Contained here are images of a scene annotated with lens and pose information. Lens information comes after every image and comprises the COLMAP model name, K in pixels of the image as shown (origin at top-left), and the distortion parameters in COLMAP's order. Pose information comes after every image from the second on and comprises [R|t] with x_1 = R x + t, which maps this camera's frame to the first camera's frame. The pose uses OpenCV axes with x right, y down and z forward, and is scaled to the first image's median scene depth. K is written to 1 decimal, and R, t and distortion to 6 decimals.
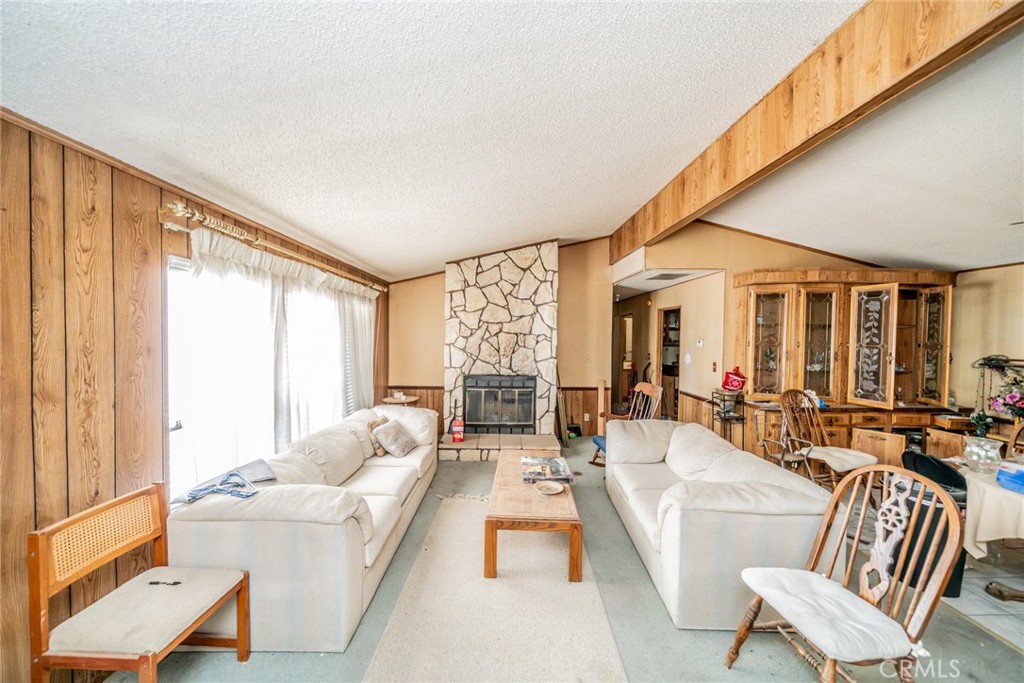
lens RADIAL K [[351.9, 0, 512.0], [0, 351.9, 341.5], [0, 0, 1]] dist [-0.000579, -0.000207]
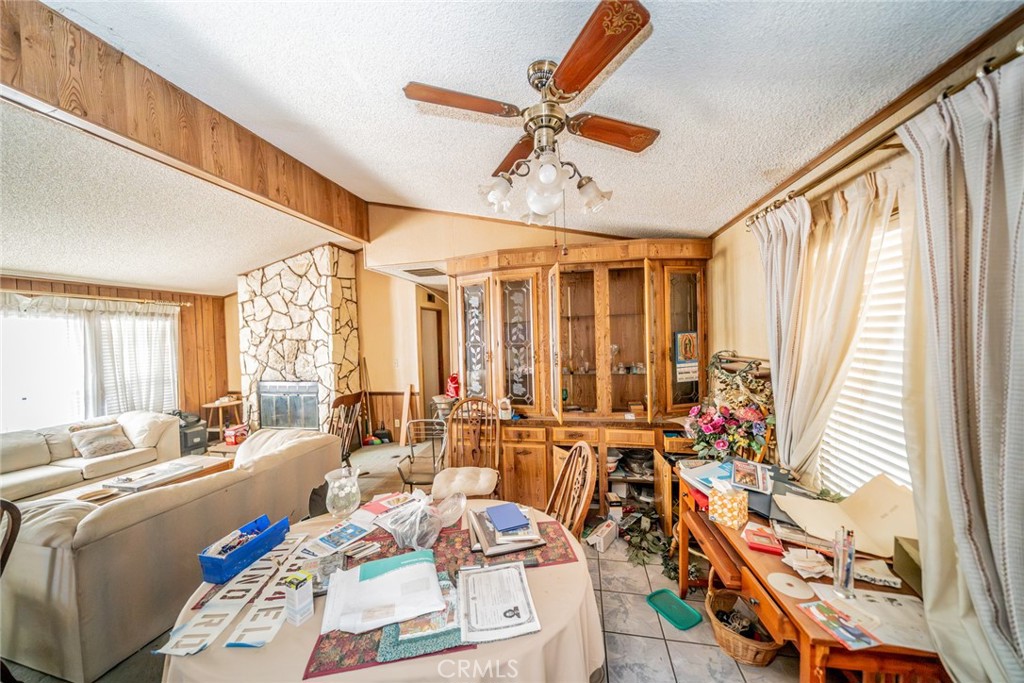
lens RADIAL K [[351.9, 0, 512.0], [0, 351.9, 341.5], [0, 0, 1]] dist [-0.000579, -0.000207]
pose [[0.972873, -0.033655, -0.228878, 0.846791], [0.035239, 0.999375, 0.002840, 0.000731], [0.228640, -0.010828, 0.973451, 0.155310]]
